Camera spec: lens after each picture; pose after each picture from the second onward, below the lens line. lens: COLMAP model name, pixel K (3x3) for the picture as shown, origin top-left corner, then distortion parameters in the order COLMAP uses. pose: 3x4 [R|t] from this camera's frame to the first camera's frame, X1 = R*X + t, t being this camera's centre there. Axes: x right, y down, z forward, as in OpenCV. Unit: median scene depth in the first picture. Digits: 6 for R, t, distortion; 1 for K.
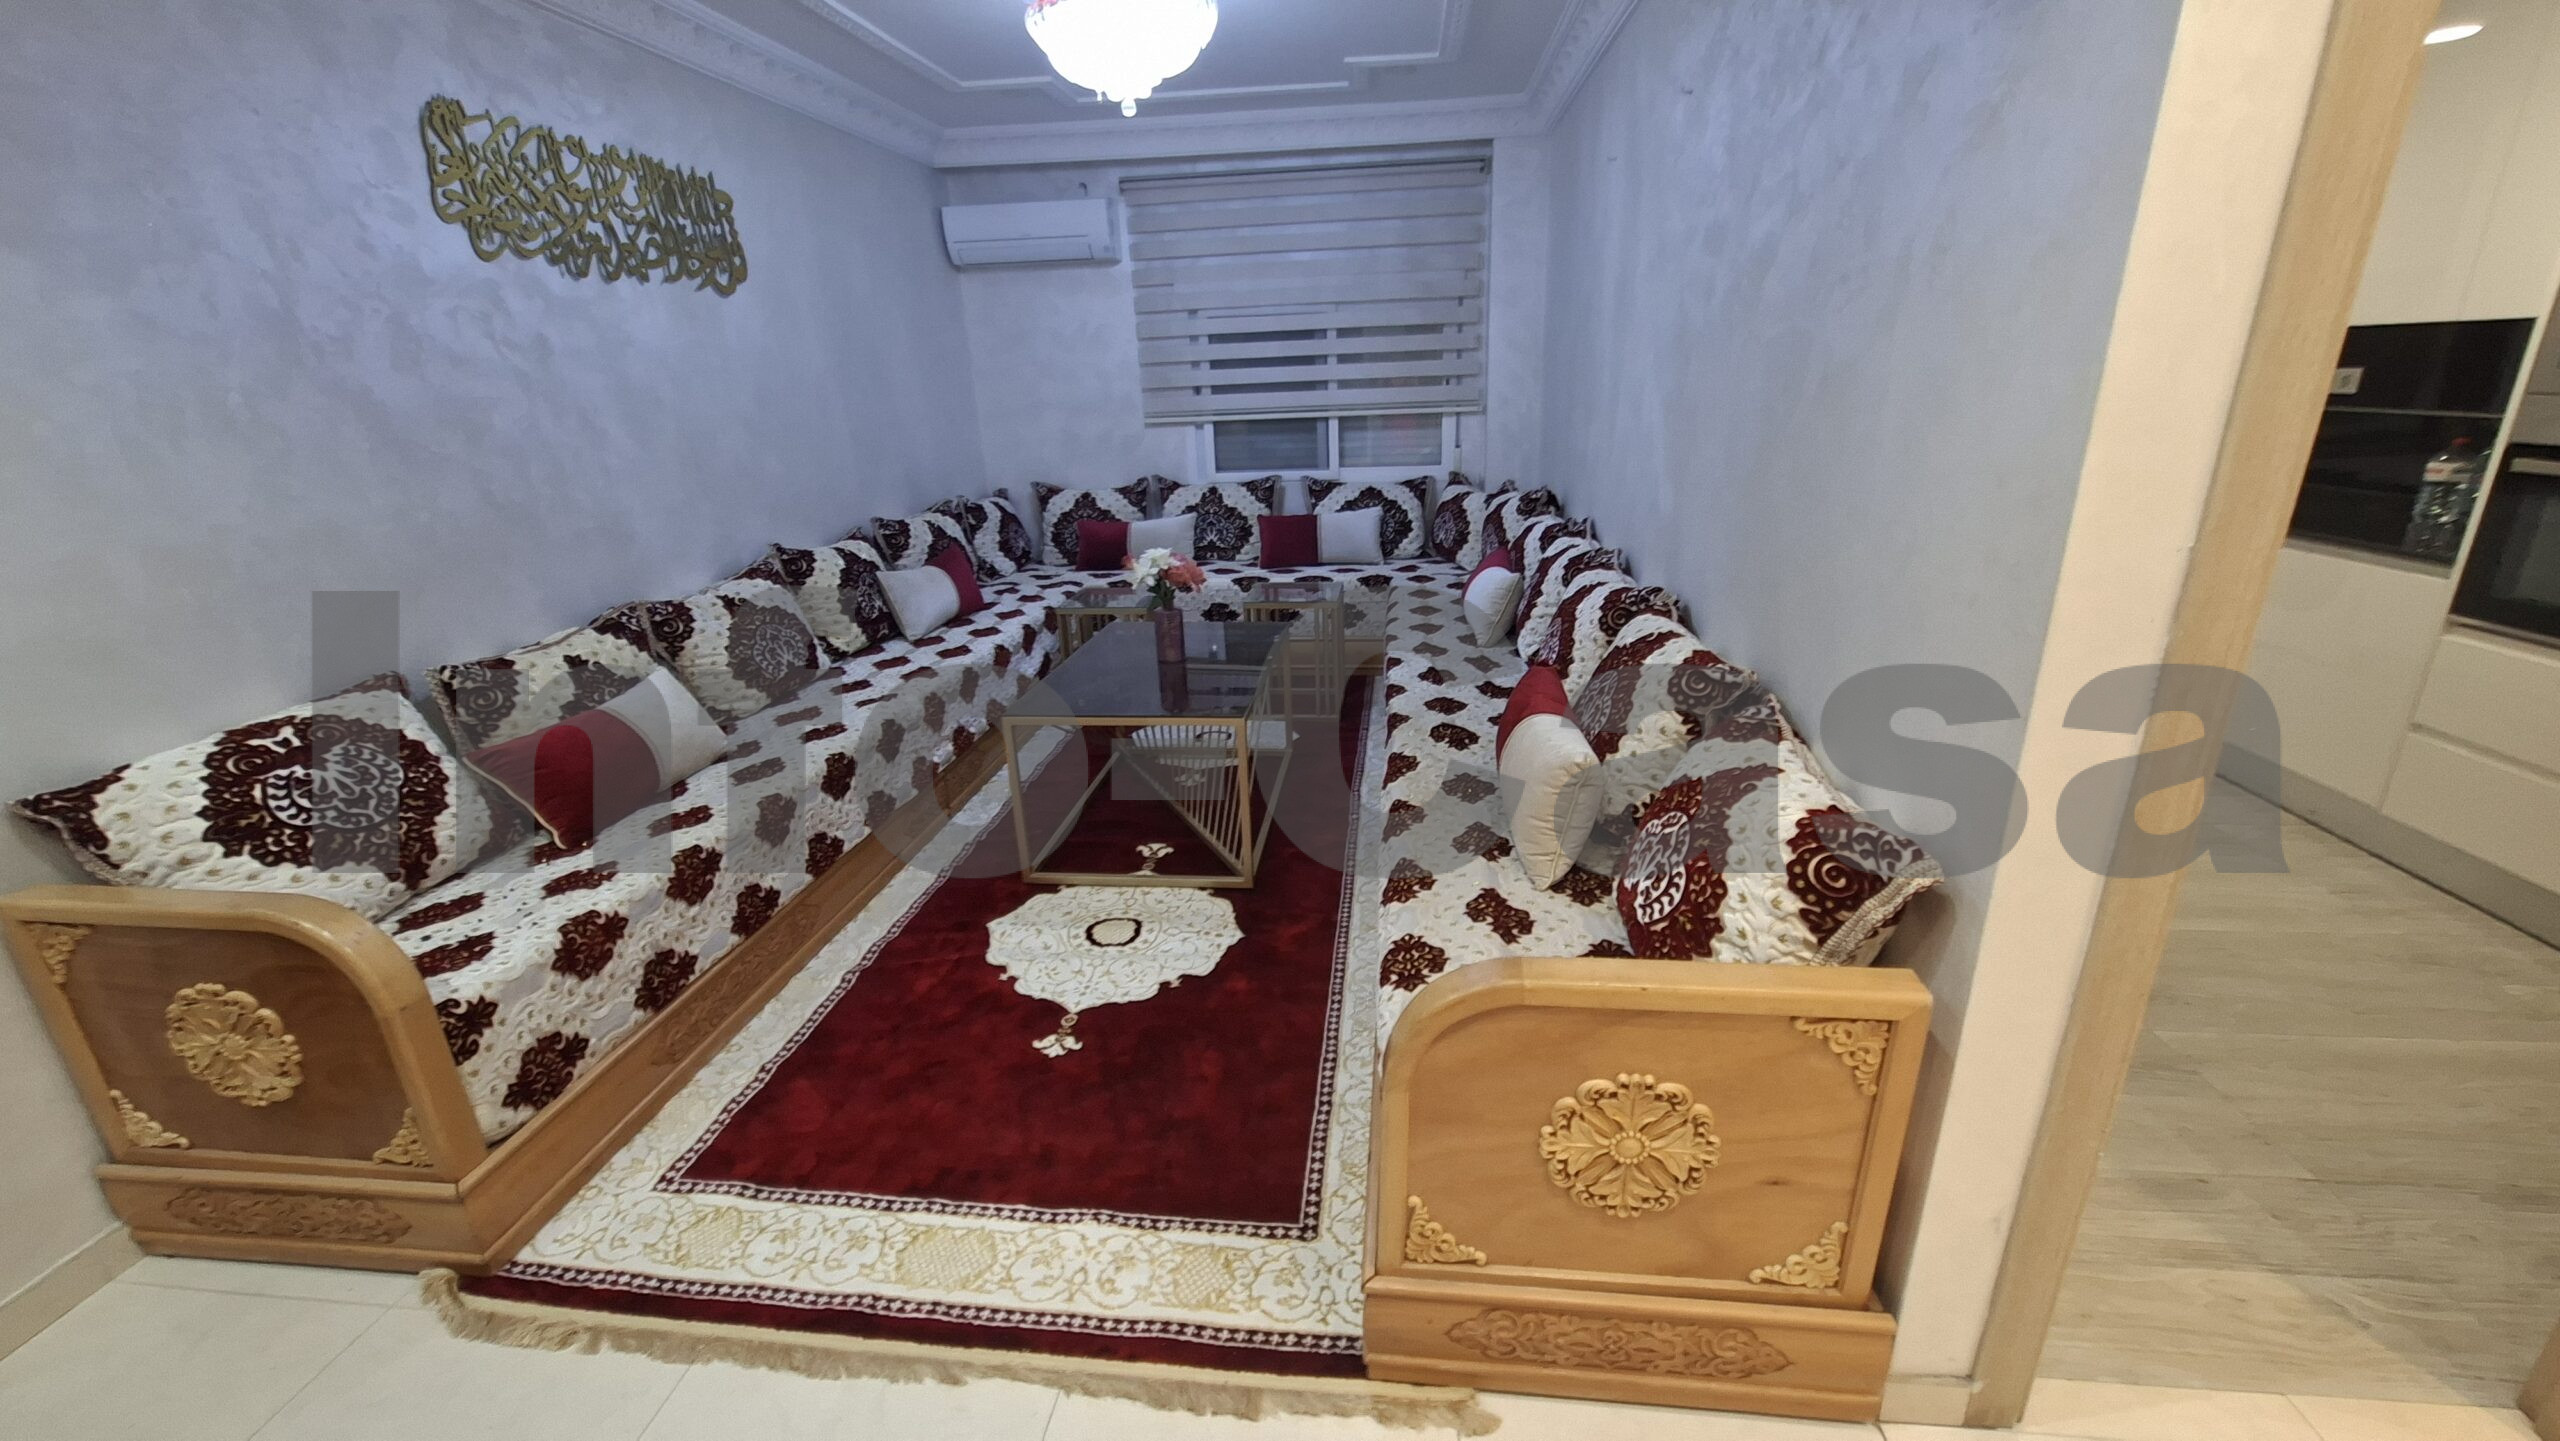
lens RADIAL K [[1002.4, 0, 1296.5], [0, 1002.4, 711.1], [0, 0, 1]] dist [-0.007587, 0.001595]
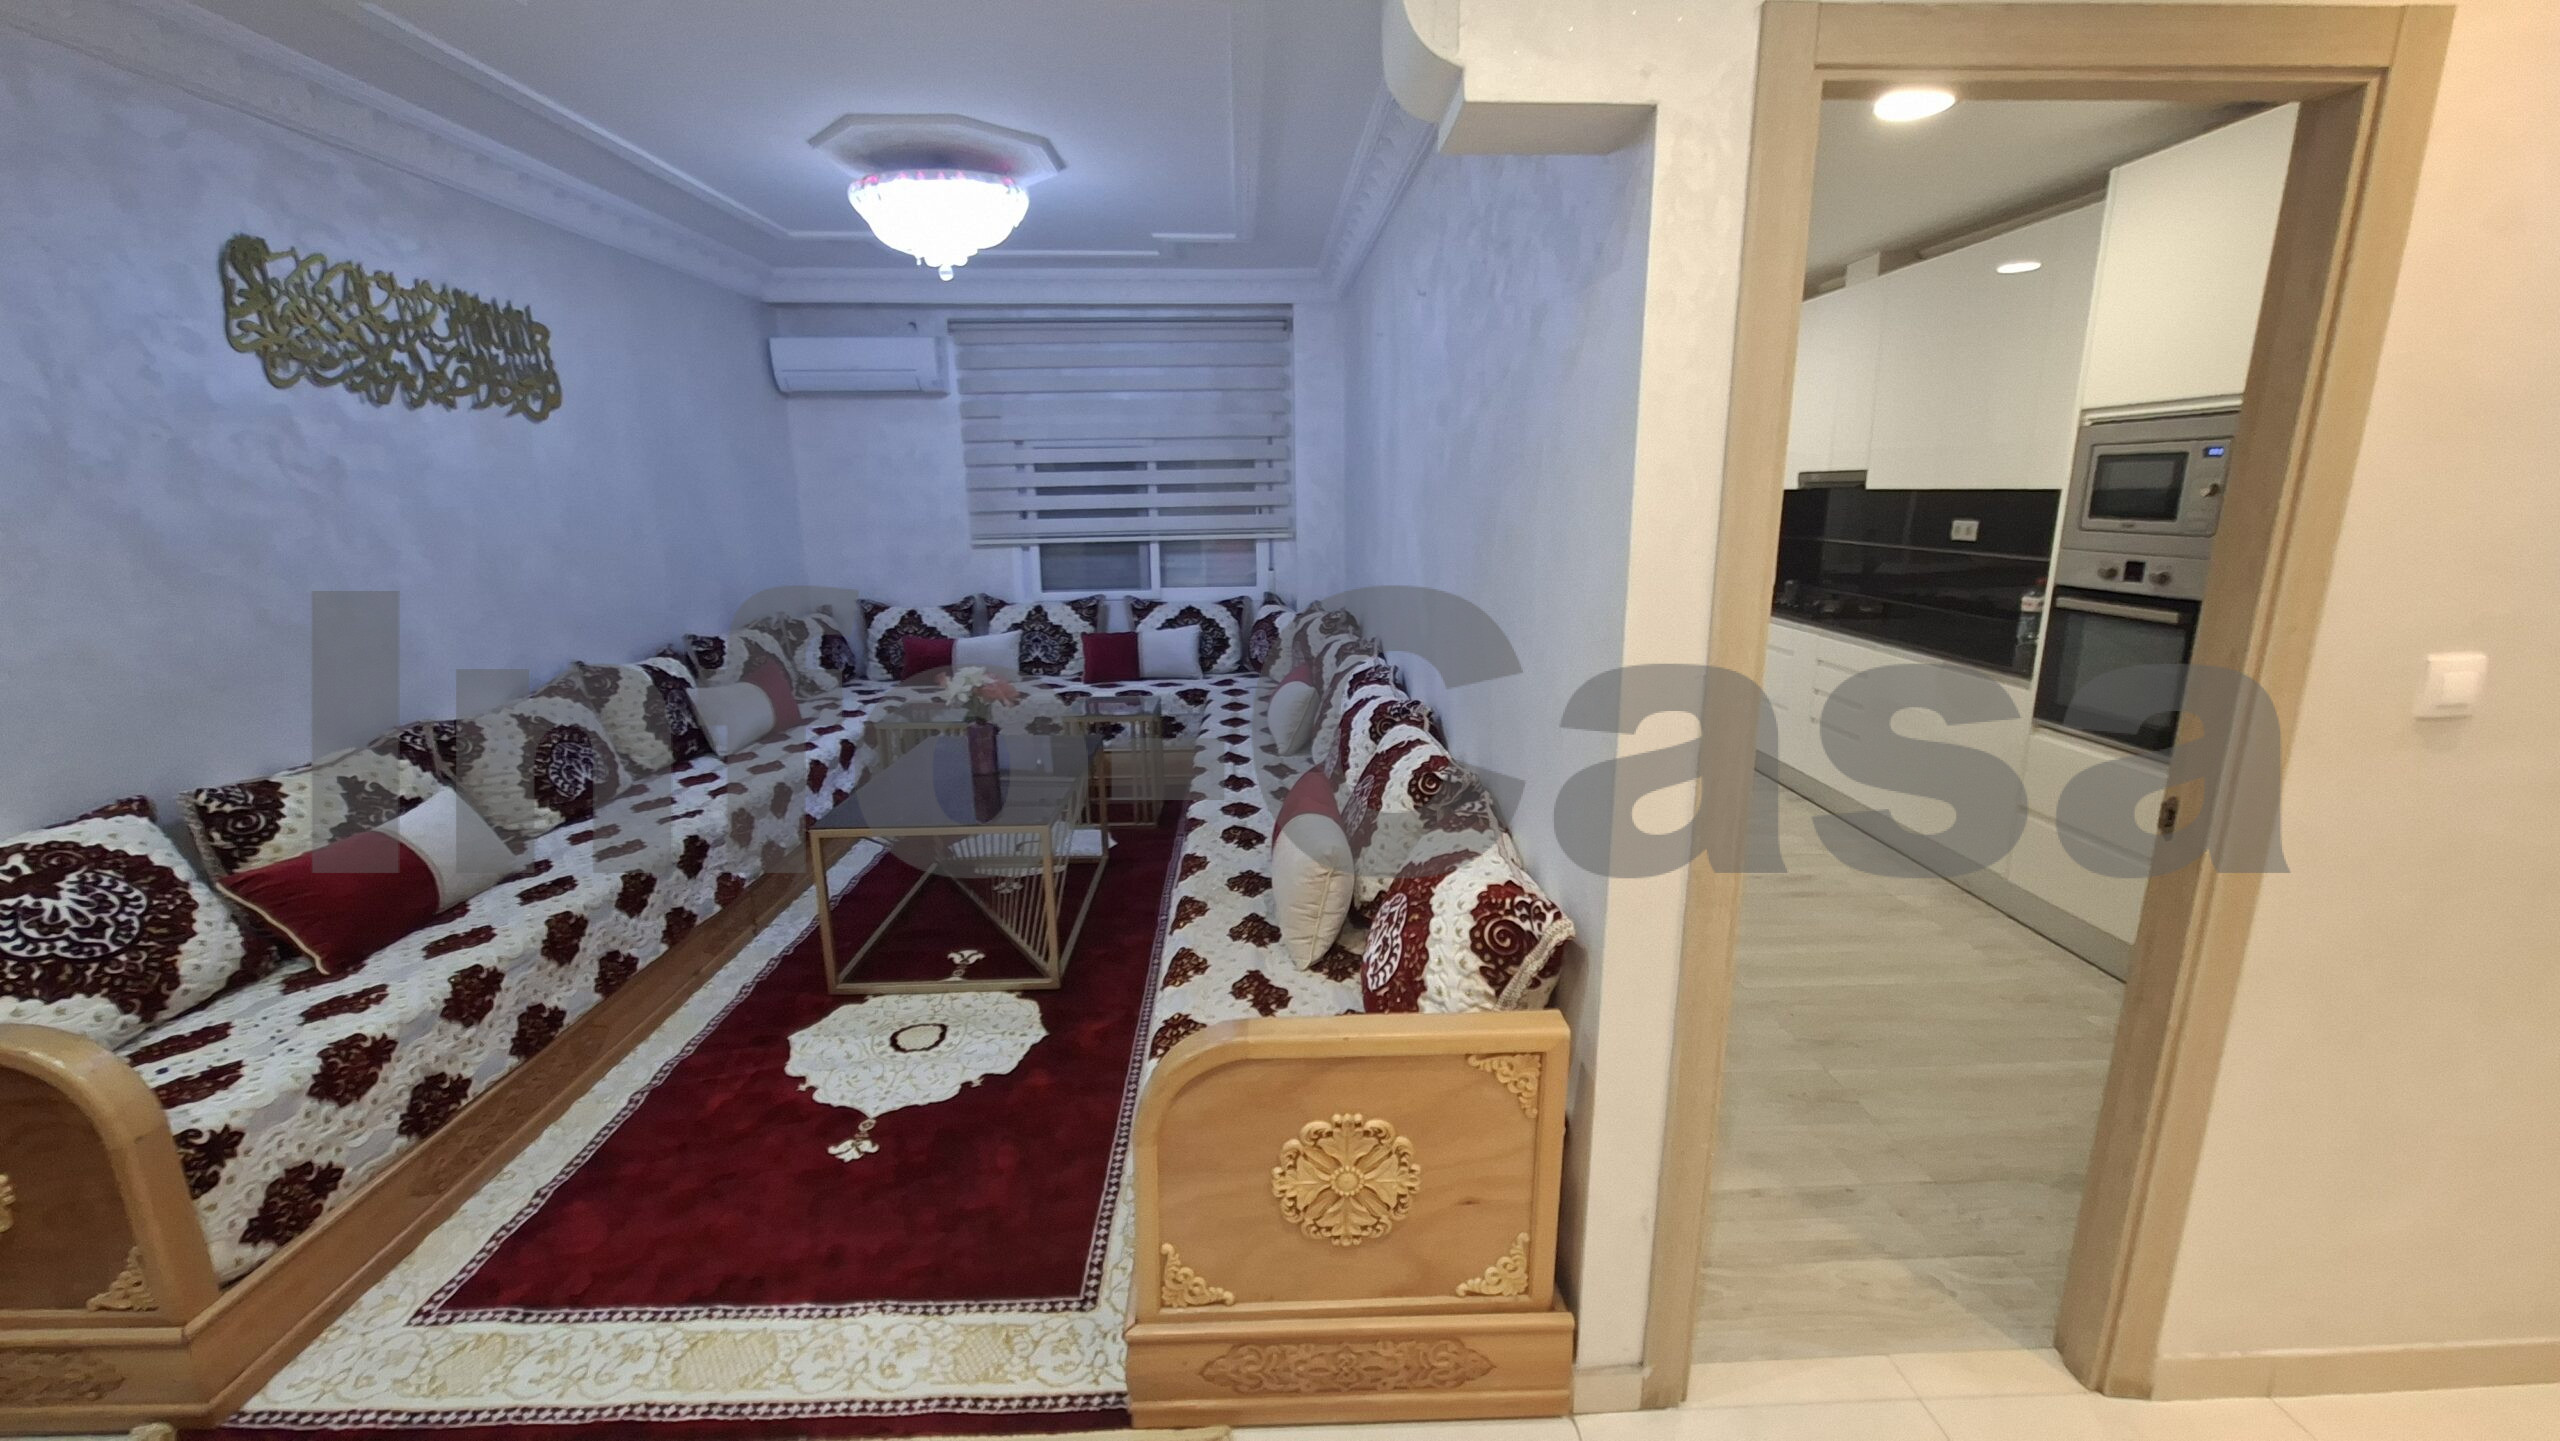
lens RADIAL K [[1002.4, 0, 1293.2], [0, 1002.4, 714.7], [0, 0, 1]] dist [-0.007587, 0.001595]
pose [[0.989527, -0.008522, 0.144098, 0.057183], [0.023646, 0.994341, -0.103572, 0.007534], [-0.142400, 0.105894, 0.984128, -0.107389]]
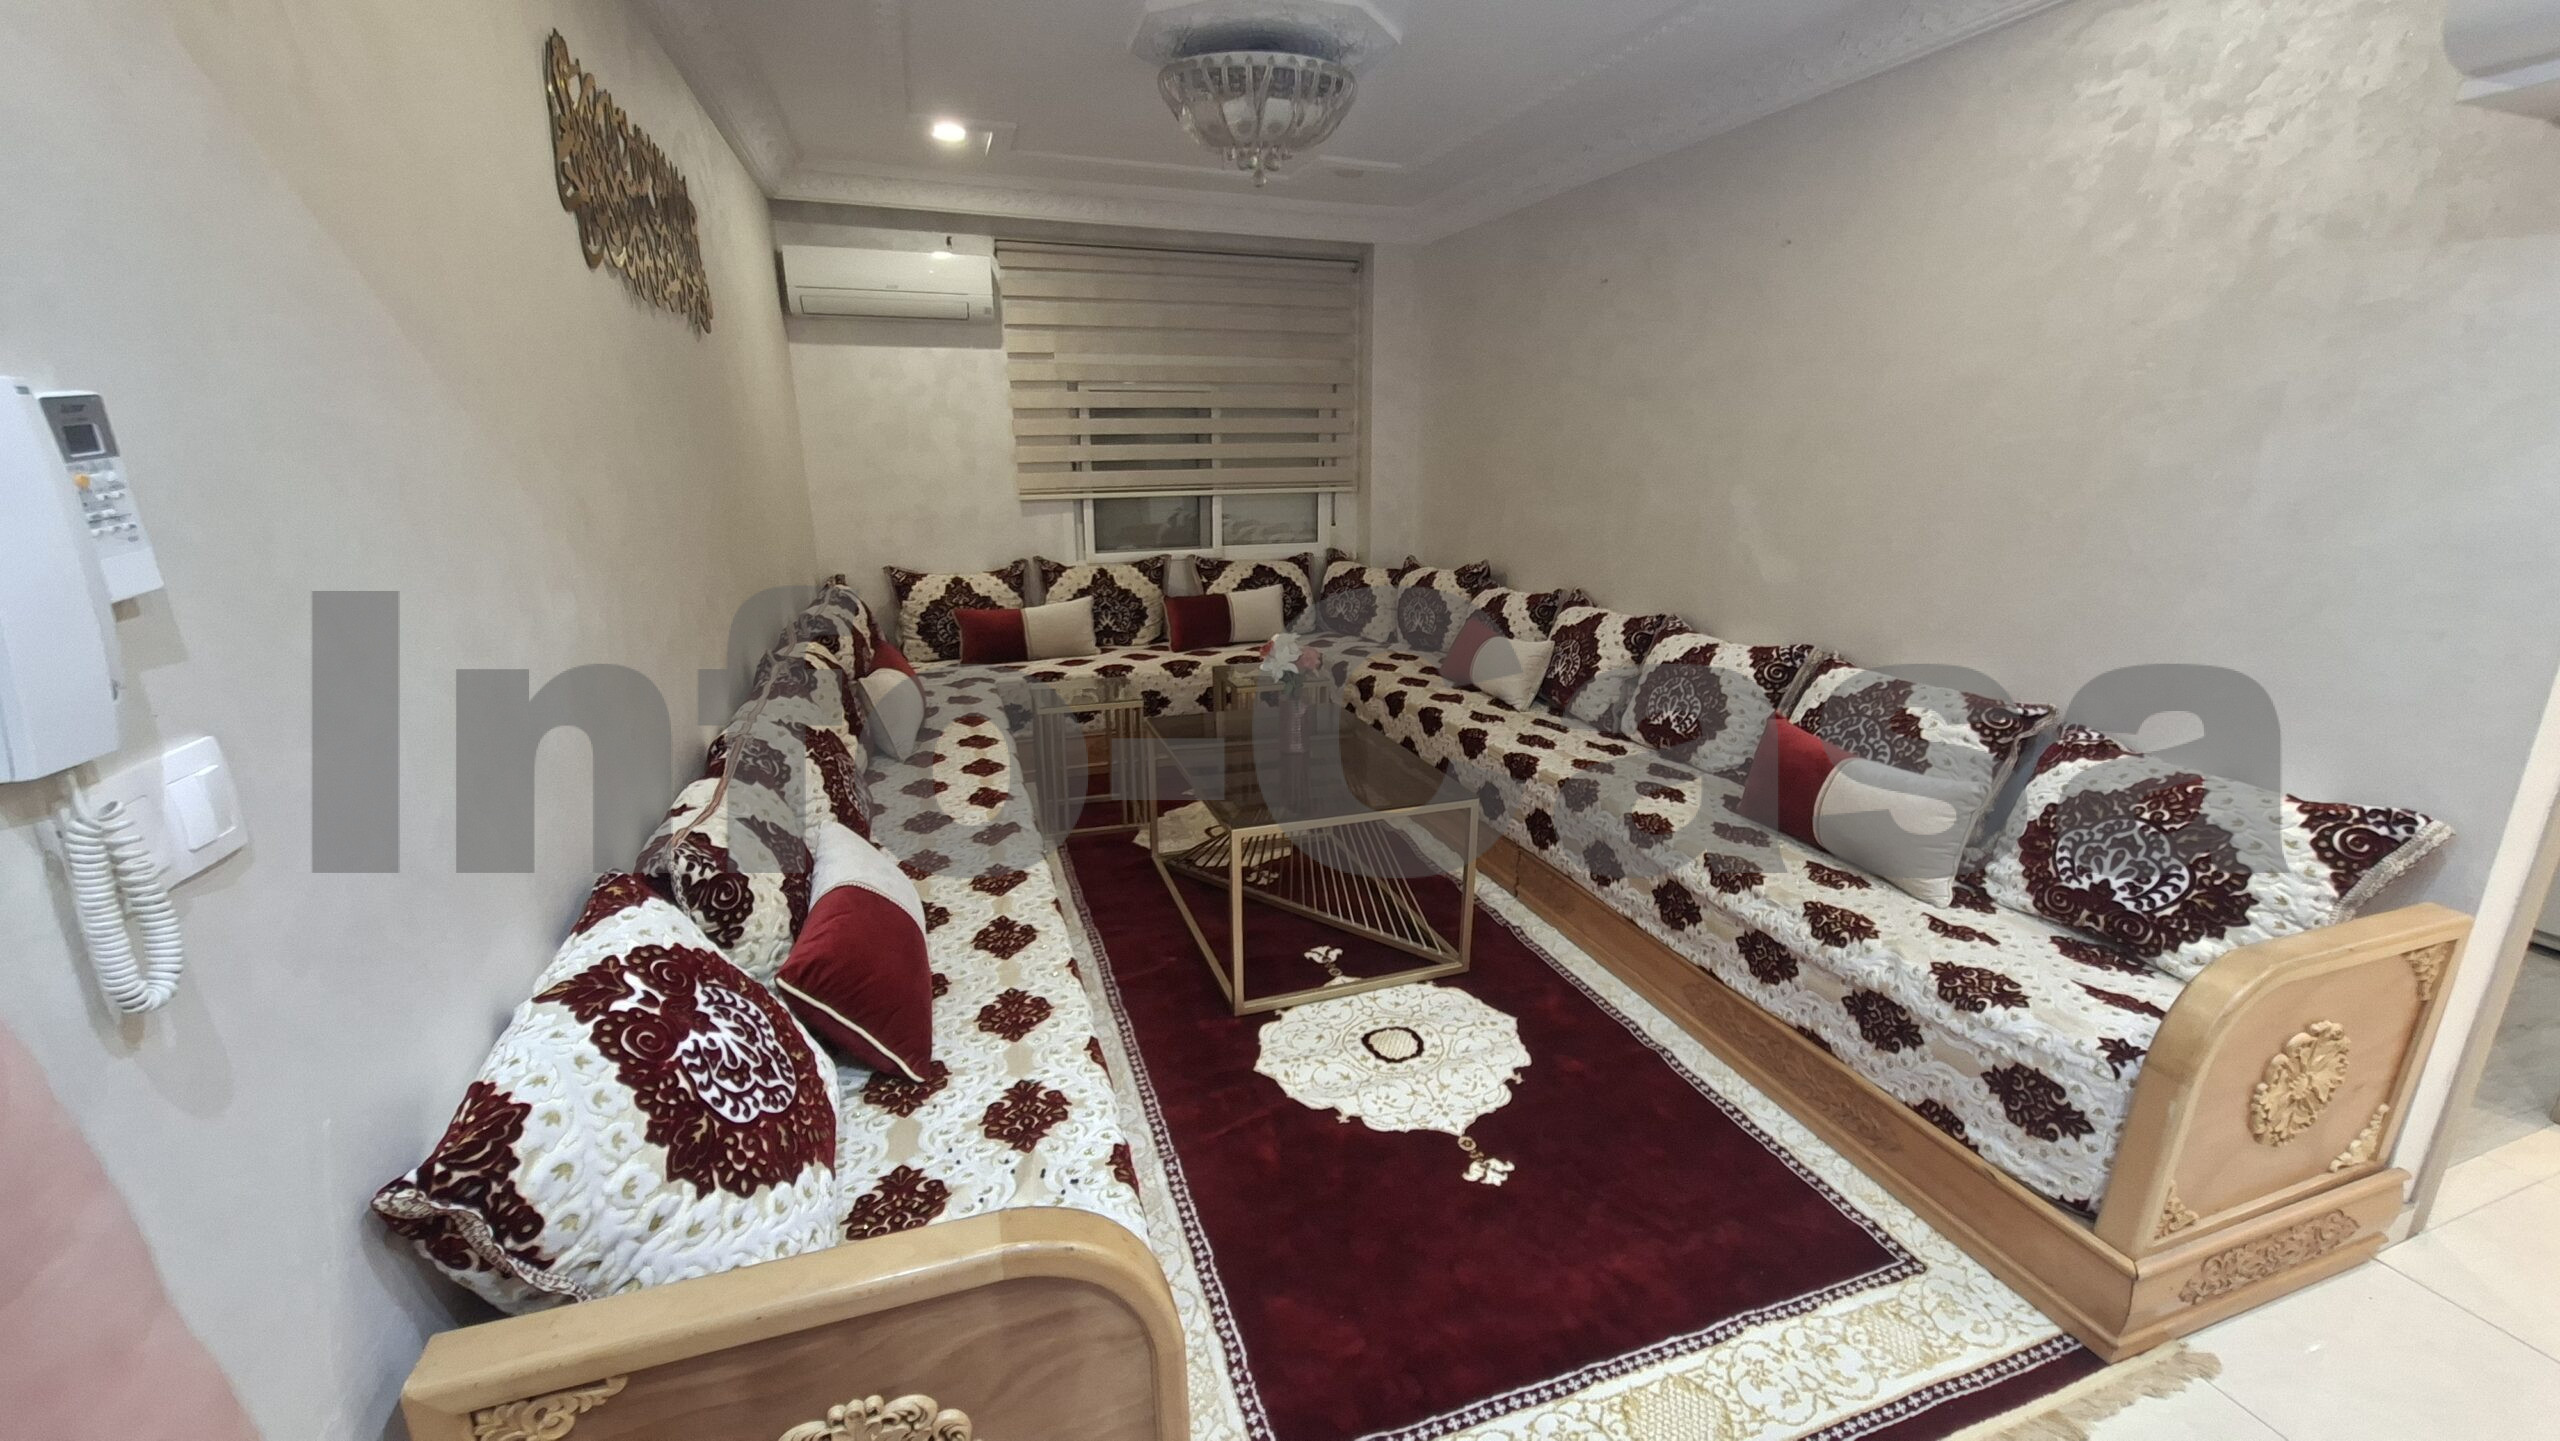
lens RADIAL K [[1002.4, 0, 1282.6], [0, 1002.4, 714.5], [0, 0, 1]] dist [-0.007587, 0.001595]
pose [[0.903844, -0.081361, 0.420055, -0.697824], [0.110090, 0.992922, -0.044563, -0.057254], [-0.413457, 0.086522, 0.906404, 0.193838]]
